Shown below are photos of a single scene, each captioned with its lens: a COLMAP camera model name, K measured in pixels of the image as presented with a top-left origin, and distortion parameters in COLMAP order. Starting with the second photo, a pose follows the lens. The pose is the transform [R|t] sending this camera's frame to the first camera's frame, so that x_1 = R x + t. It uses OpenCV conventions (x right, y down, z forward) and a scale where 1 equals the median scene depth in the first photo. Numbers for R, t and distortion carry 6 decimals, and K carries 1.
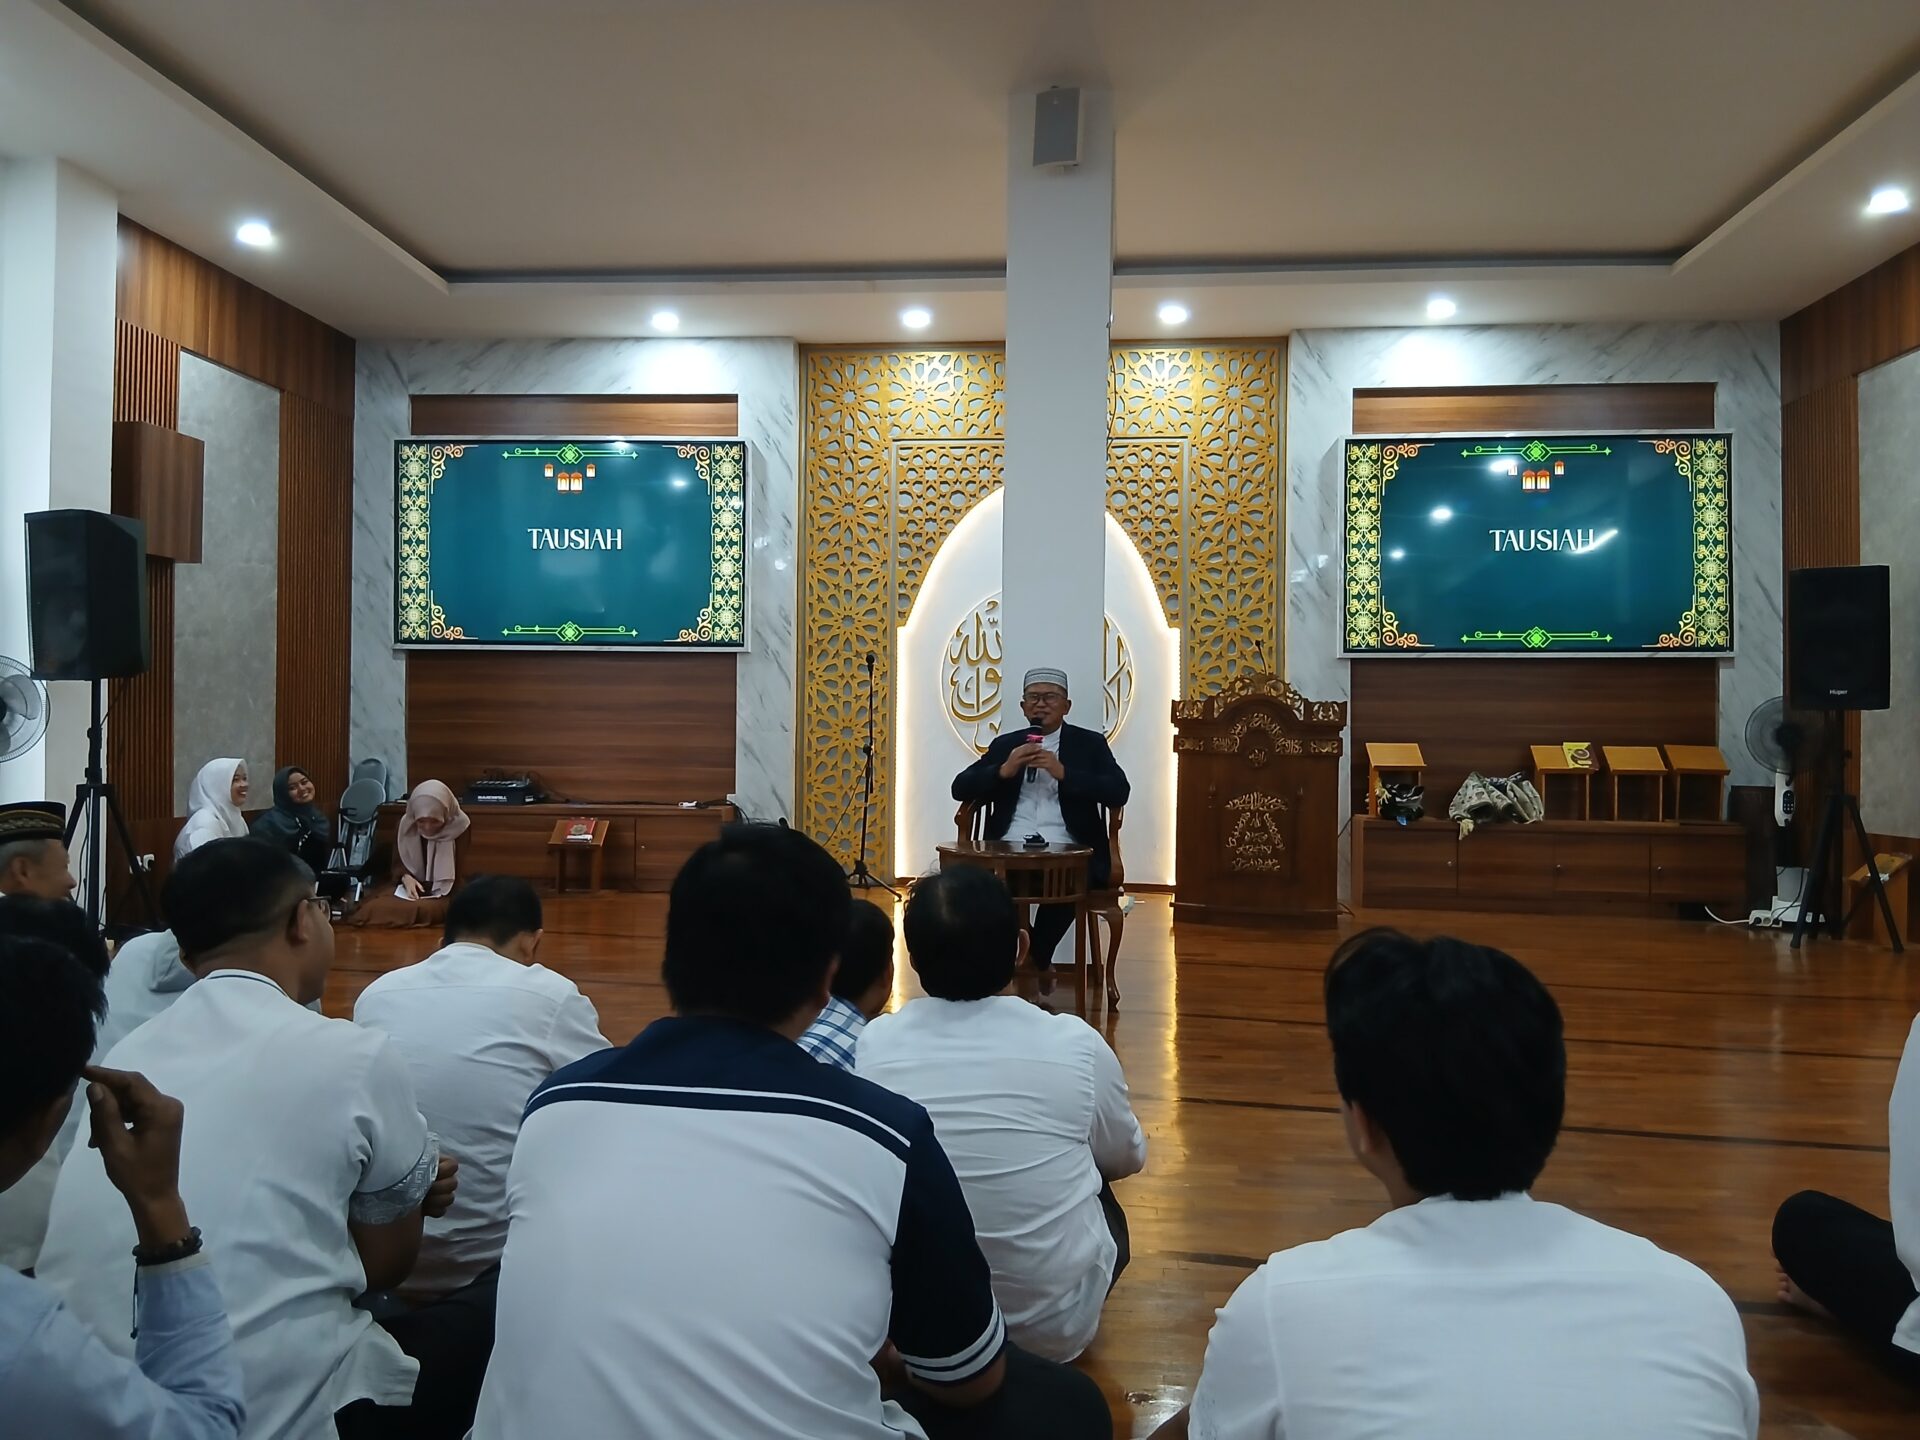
lens RADIAL K [[1451.3, 0, 952.3], [0, 1451.3, 715.8], [0, 0, 1]] dist [0.138187, -0.261417]
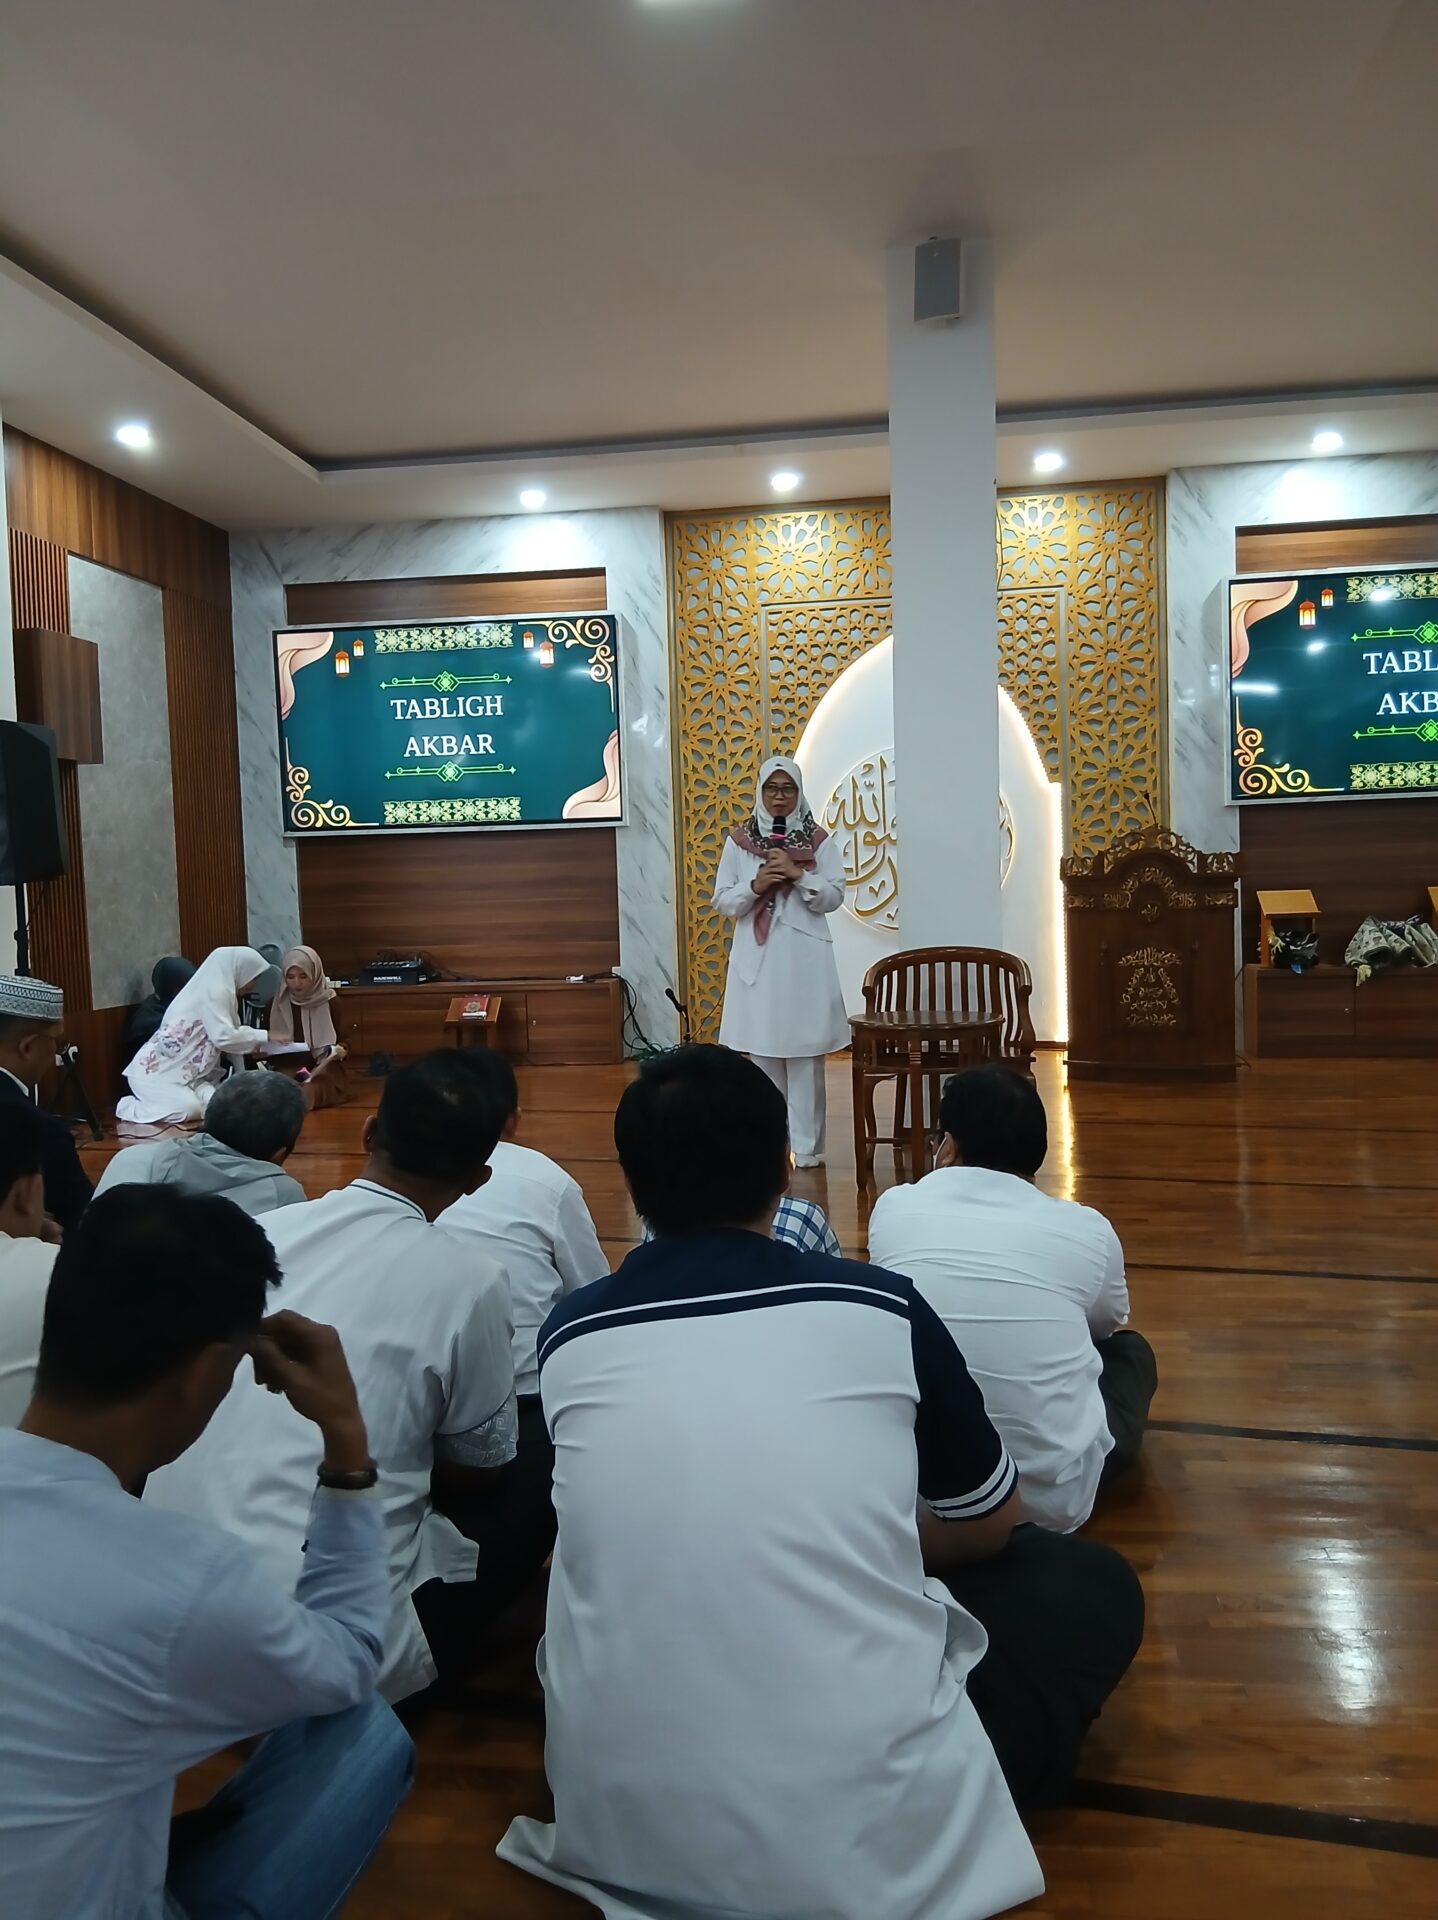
lens RADIAL K [[1451.3, 0, 716.6], [0, 1451.3, 952.7], [0, 0, 1]] dist [0.138187, -0.261417]
pose [[0.997744, -0.038113, -0.055261, -0.025897], [0.041237, 0.997548, 0.056541, -0.010651], [0.052970, -0.058692, 0.996870, -0.007990]]
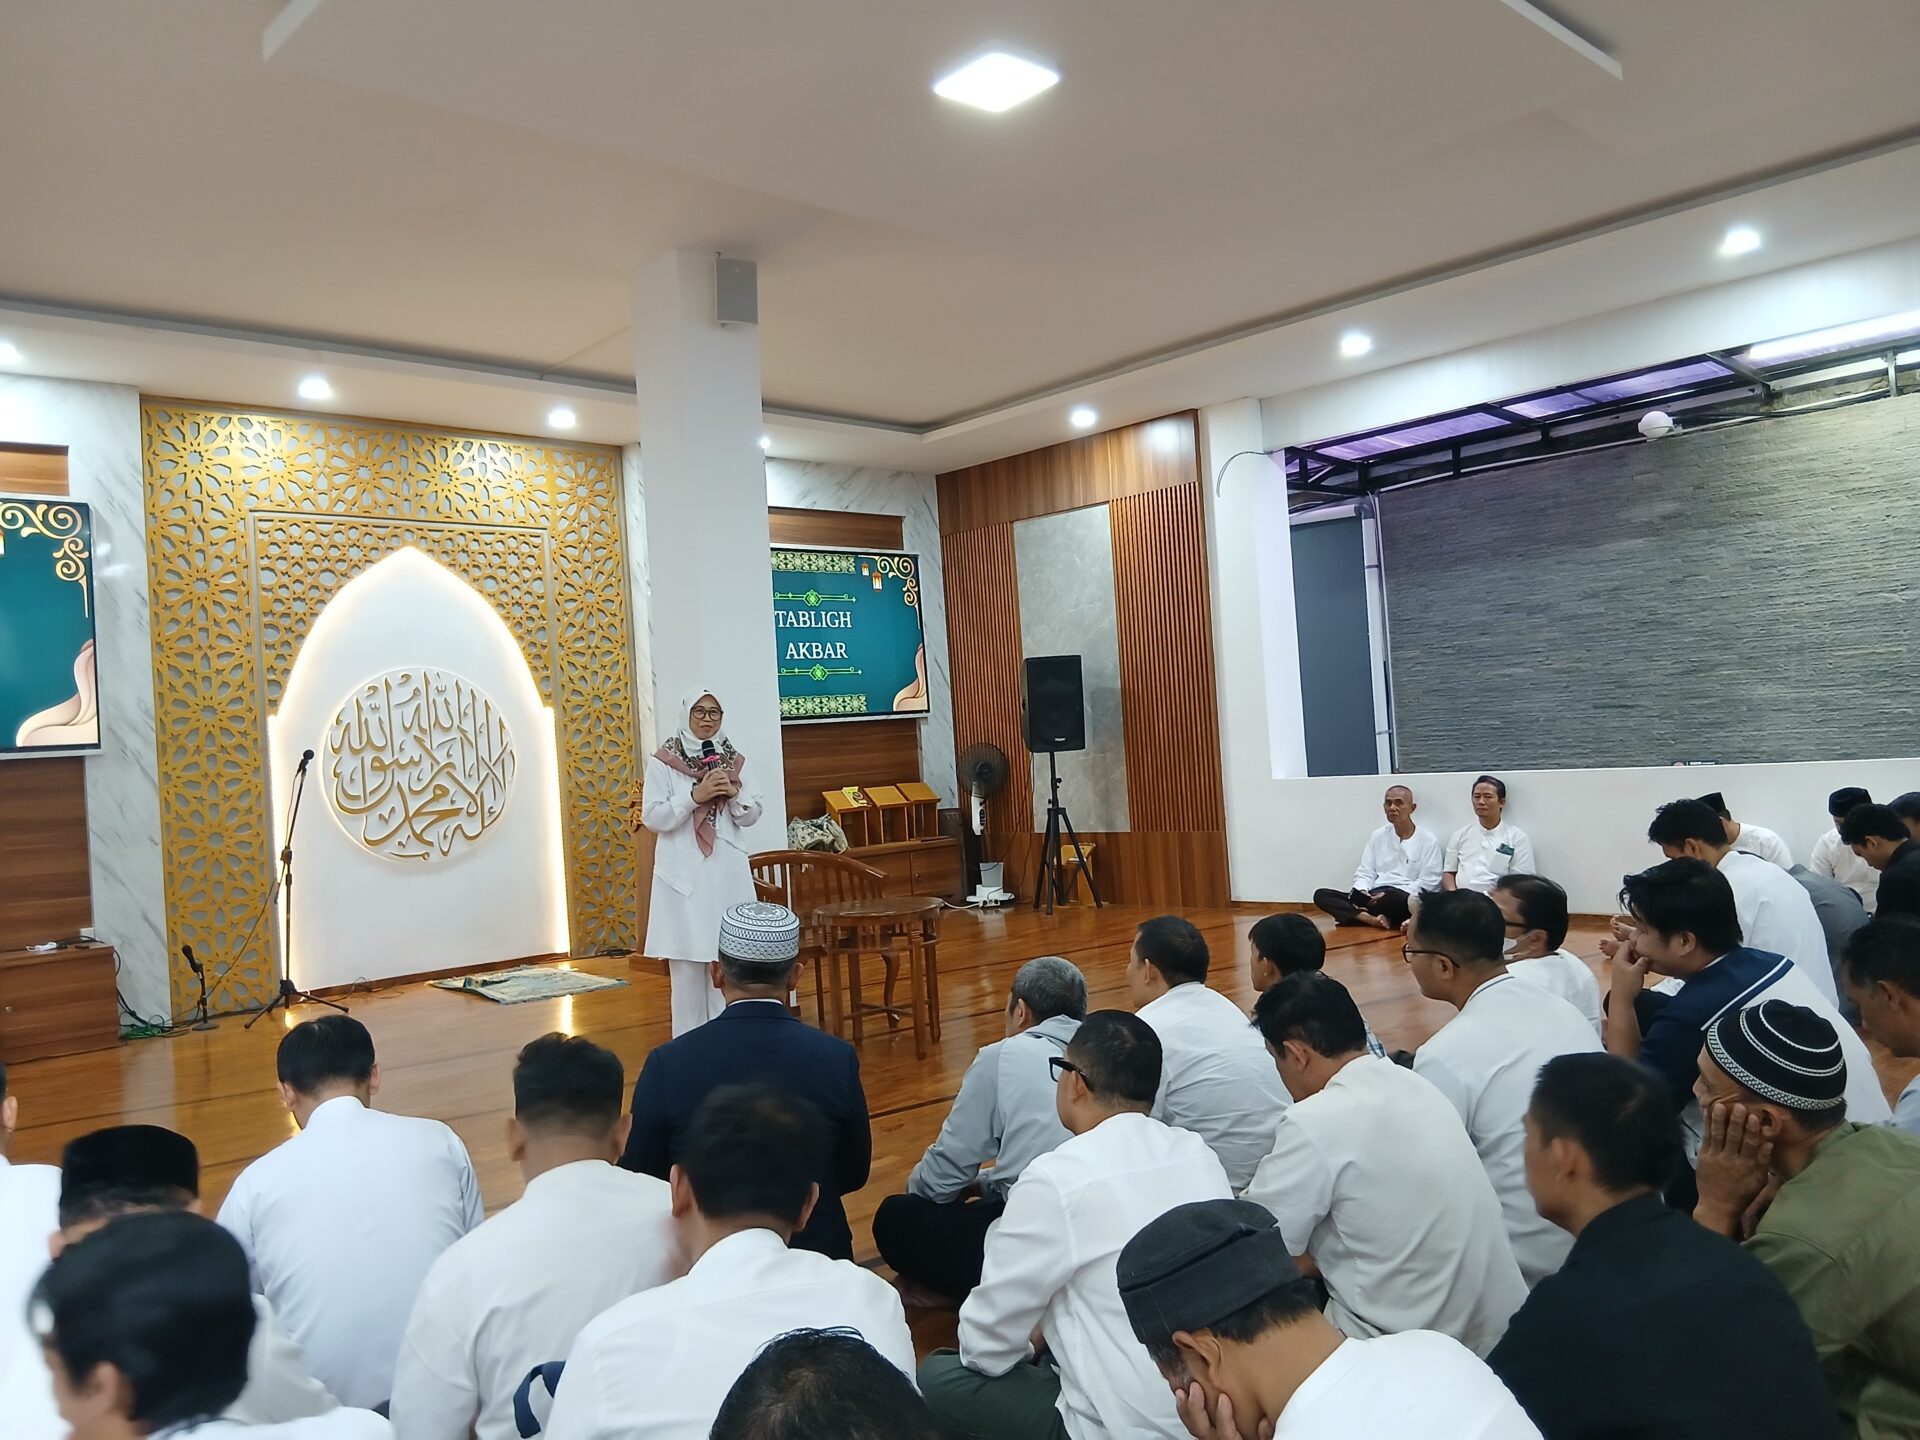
lens RADIAL K [[1575.8, 0, 992.7], [0, 1575.8, 714.9], [0, 0, 1]] dist [0.177910, -0.365871]
pose [[0.628498, -0.036123, 0.776972, -0.540072], [0.073607, 0.997200, -0.013180, -0.016502], [-0.774321, 0.065474, 0.629397, 0.027739]]
